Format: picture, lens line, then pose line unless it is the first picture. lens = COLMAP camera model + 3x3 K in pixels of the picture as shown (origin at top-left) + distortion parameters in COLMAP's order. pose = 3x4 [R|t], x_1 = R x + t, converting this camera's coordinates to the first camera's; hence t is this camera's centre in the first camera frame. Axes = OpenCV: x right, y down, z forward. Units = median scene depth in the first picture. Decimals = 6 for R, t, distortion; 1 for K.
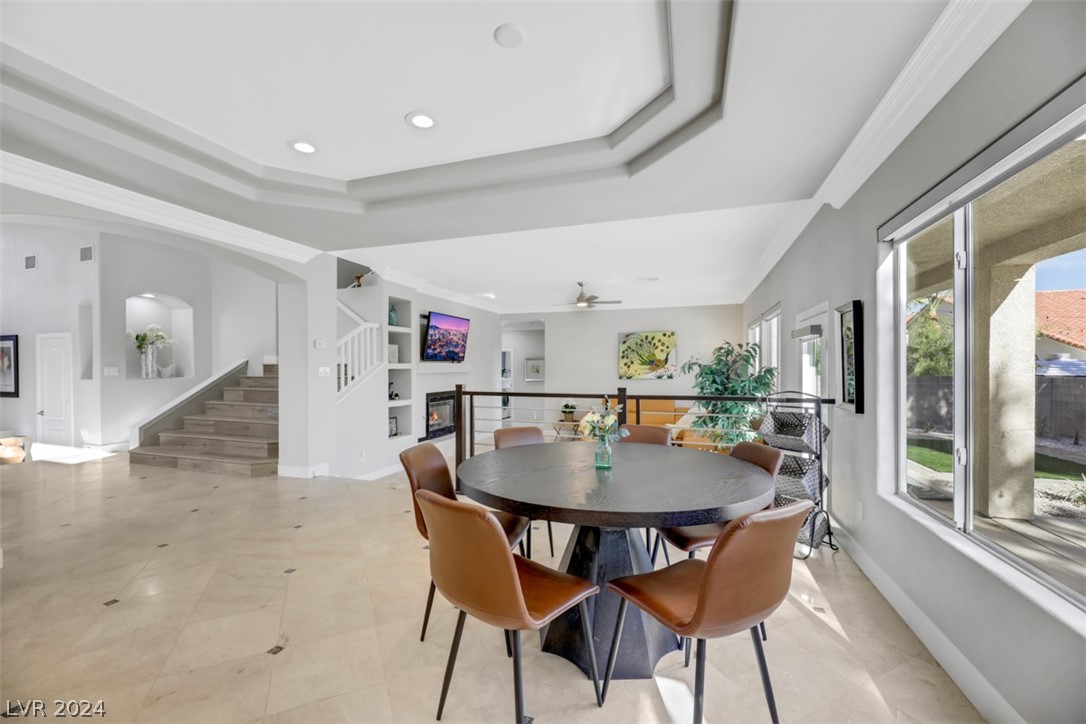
lens RADIAL K [[446.5, 0, 535.1], [0, 446.5, 368.8], [0, 0, 1]] dist [0.001045, -0.001842]
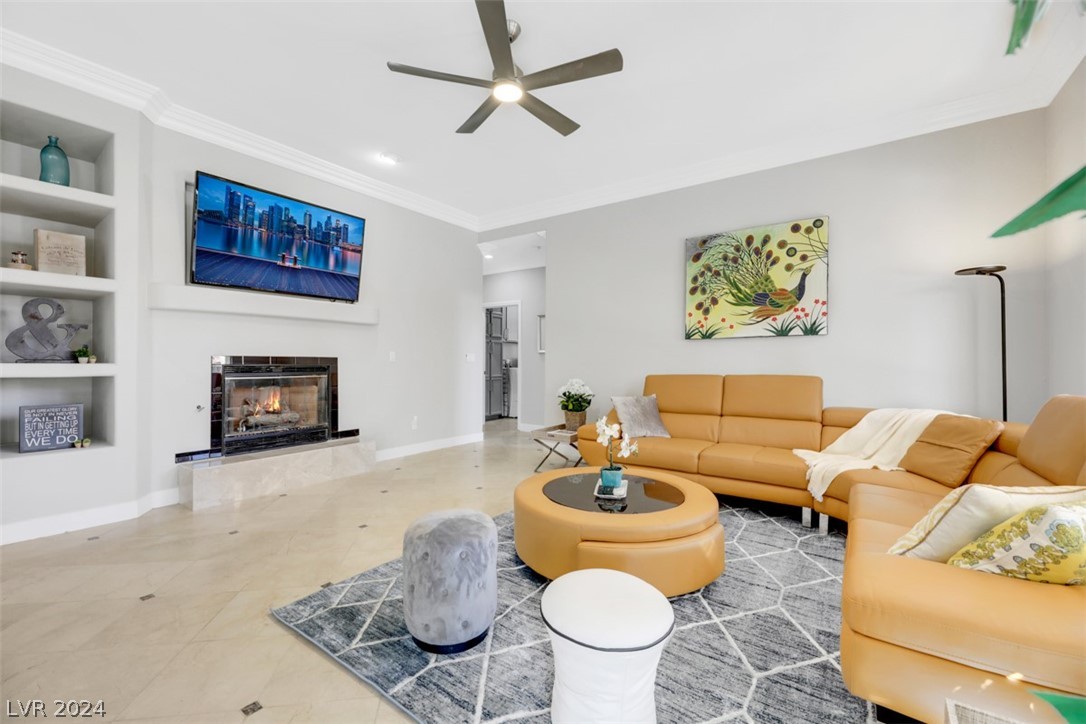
lens RADIAL K [[446.5, 0, 546.0], [0, 446.5, 356.6], [0, 0, 1]] dist [0.001045, -0.001842]
pose [[0.961225, 0.003239, -0.275746, 0.181632], [-0.008461, 0.999807, -0.017751, 0.050251], [0.275635, 0.019396, 0.961067, 0.541264]]
